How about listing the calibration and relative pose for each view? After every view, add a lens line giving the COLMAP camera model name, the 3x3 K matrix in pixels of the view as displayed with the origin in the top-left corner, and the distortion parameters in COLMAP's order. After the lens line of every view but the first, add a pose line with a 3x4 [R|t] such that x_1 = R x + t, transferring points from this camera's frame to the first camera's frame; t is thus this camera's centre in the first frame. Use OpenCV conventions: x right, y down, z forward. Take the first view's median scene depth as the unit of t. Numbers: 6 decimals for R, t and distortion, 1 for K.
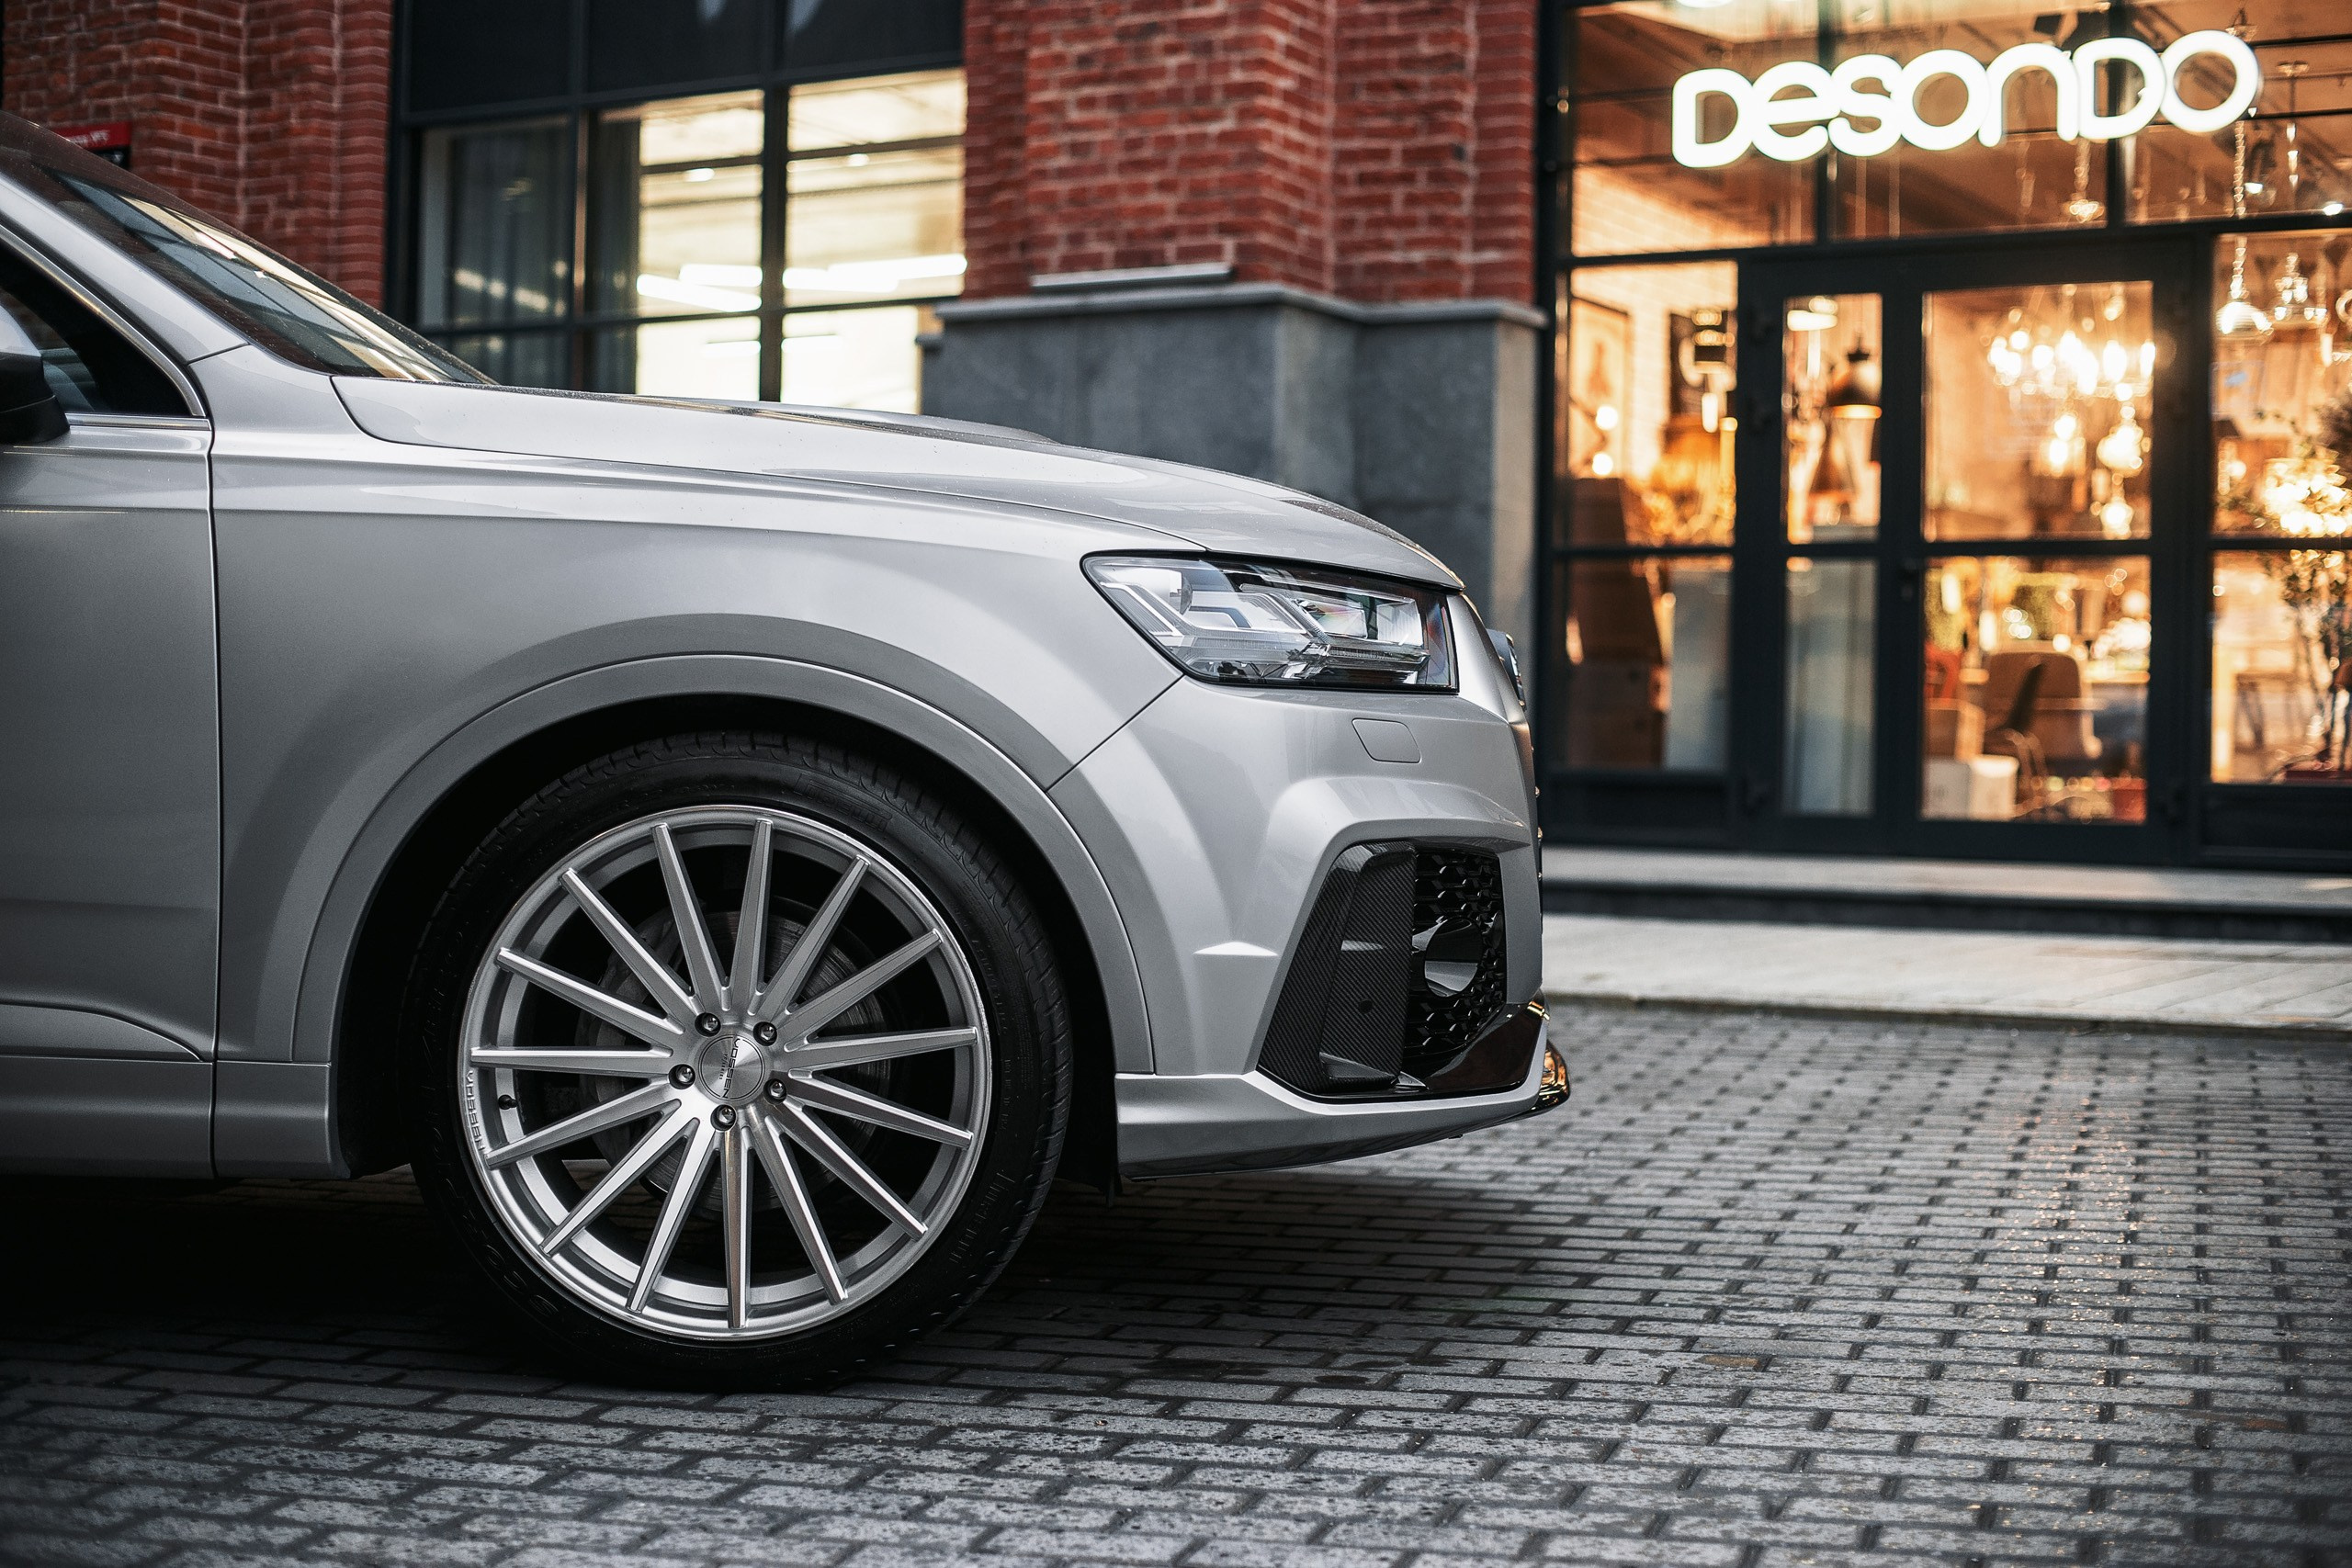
lens RADIAL K [[3451.8, 0, 1176.0], [0, 3451.8, 784.0], [0, 0, 1]] dist [-0.168355, 0.232403]
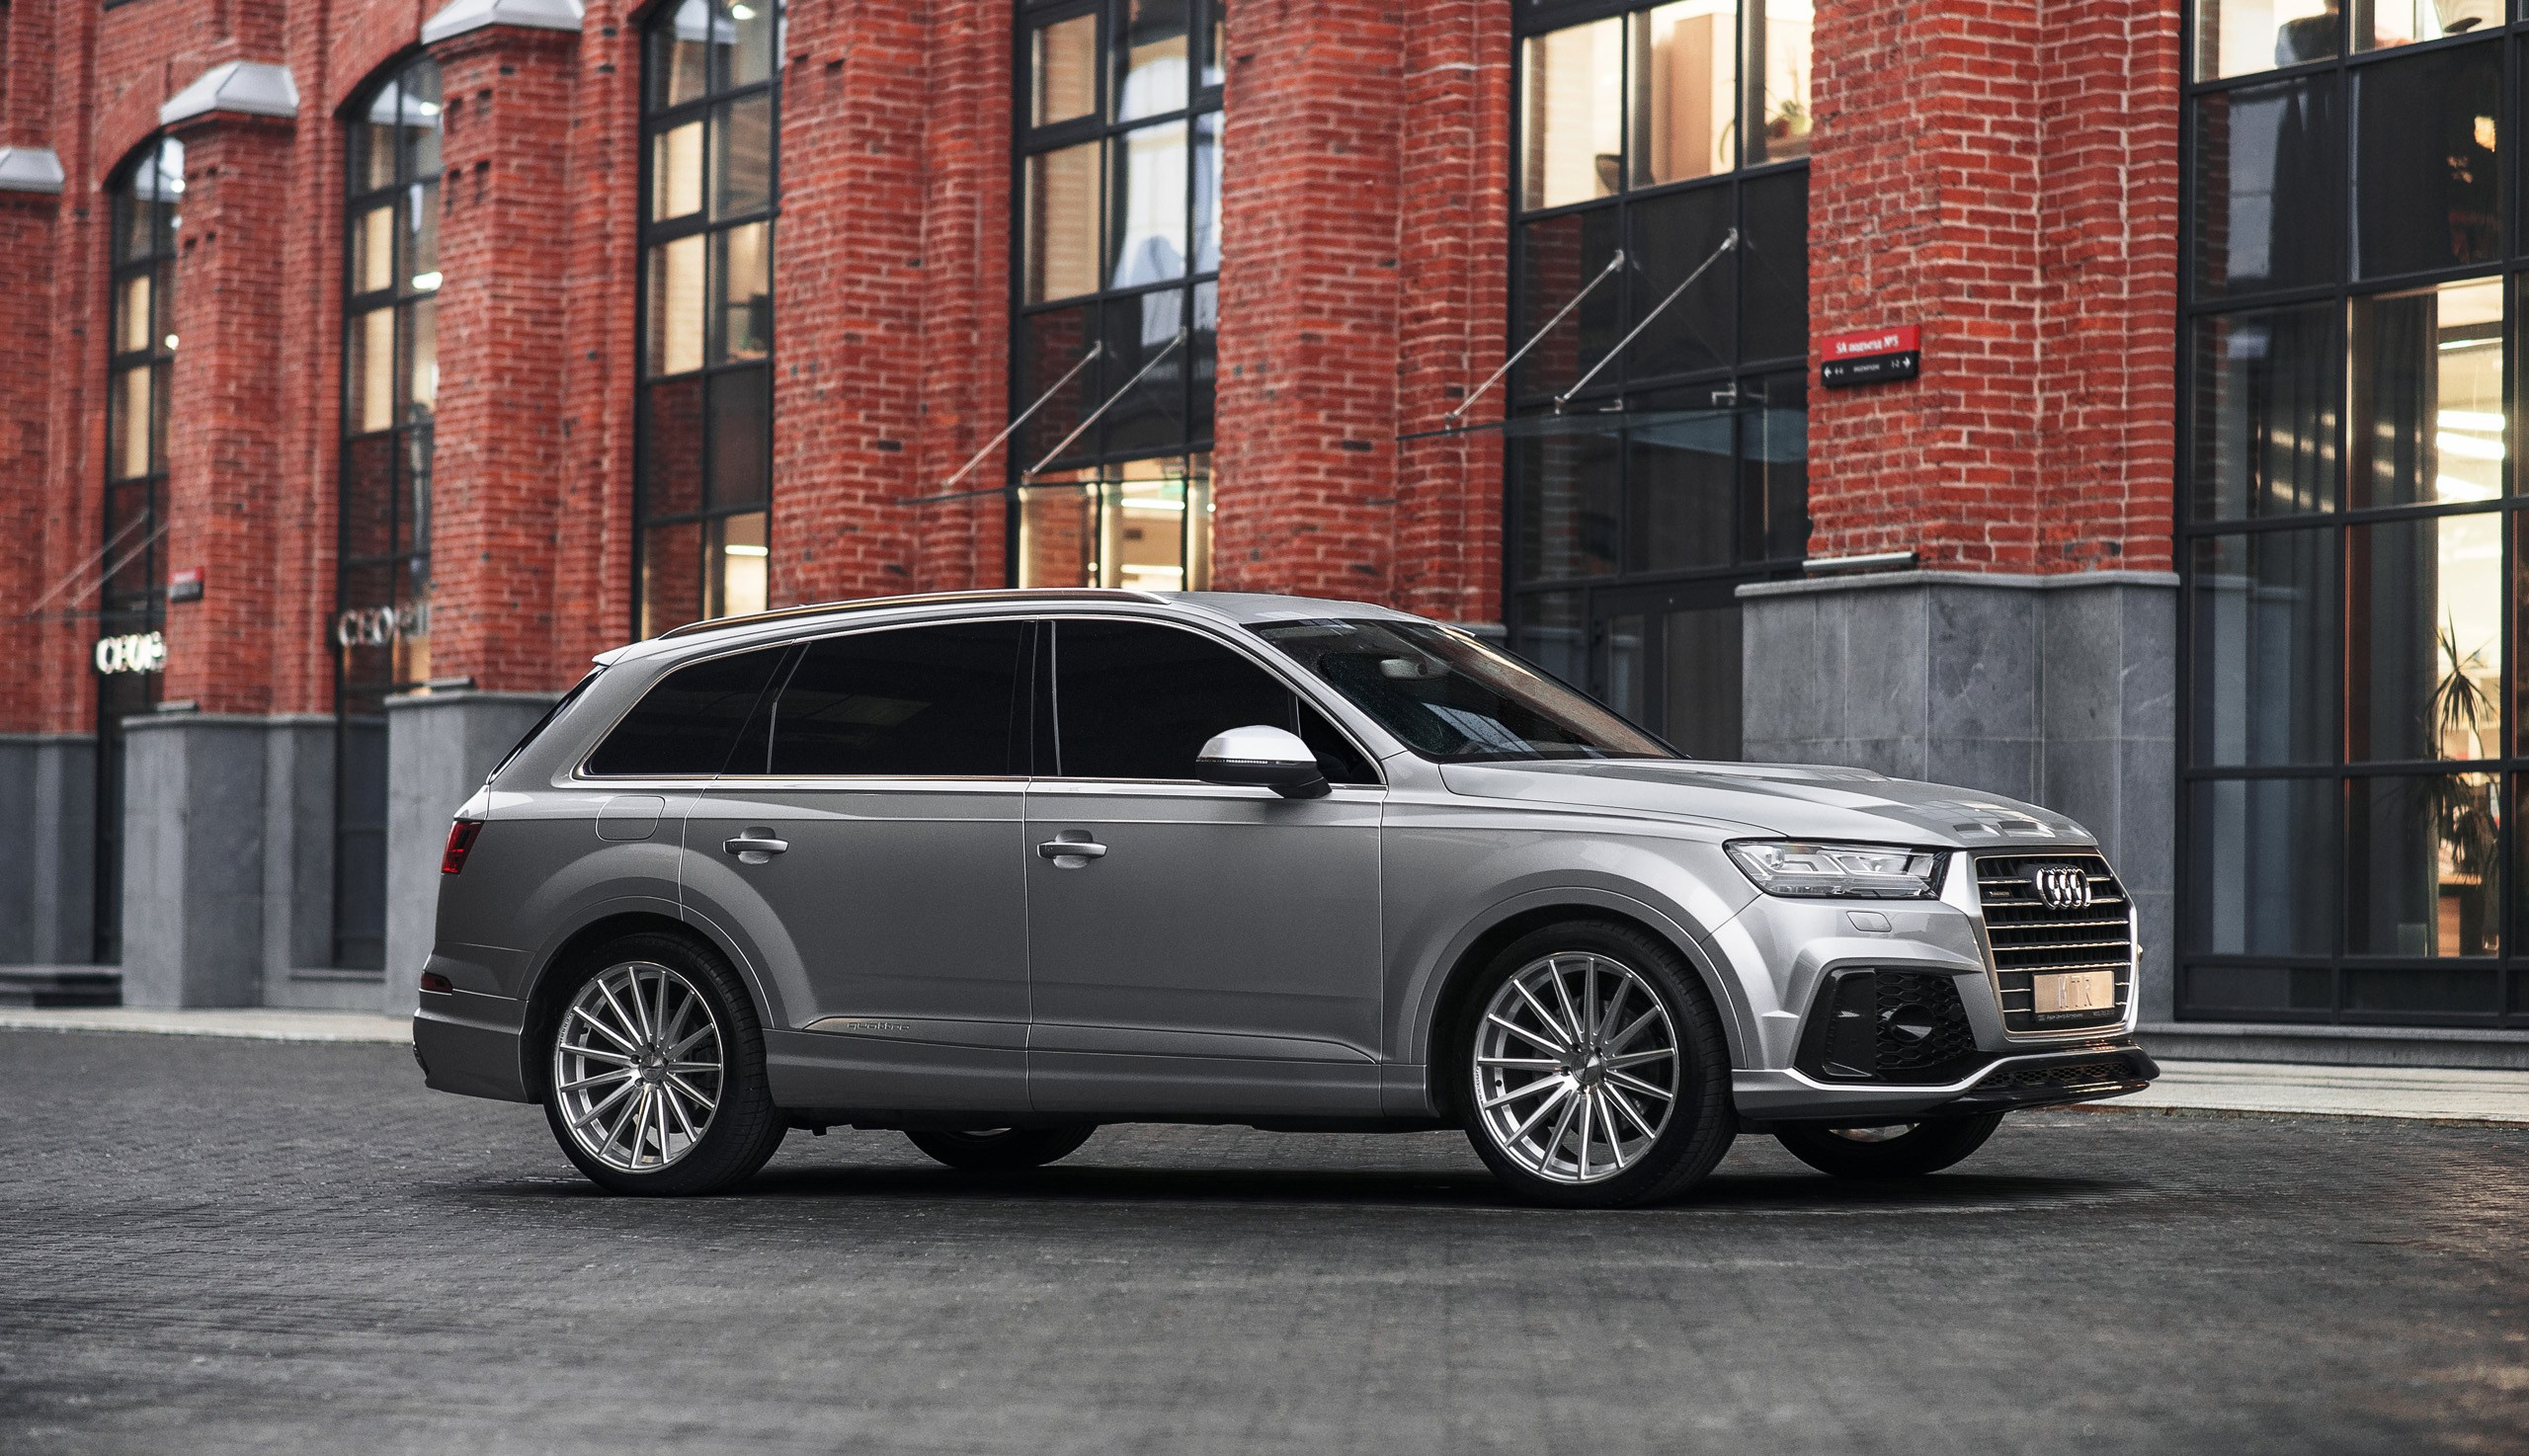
lens RADIAL K [[6247.1, 0, 1264.5], [0, 6247.1, 728.0], [0, 0, 1]] dist [0.057781, -0.138989]
pose [[0.866010, -0.026466, -0.499326, 0.429377], [-0.000656, 0.998537, -0.054062, 0.019946], [0.500027, 0.047146, 0.864726, -0.659229]]
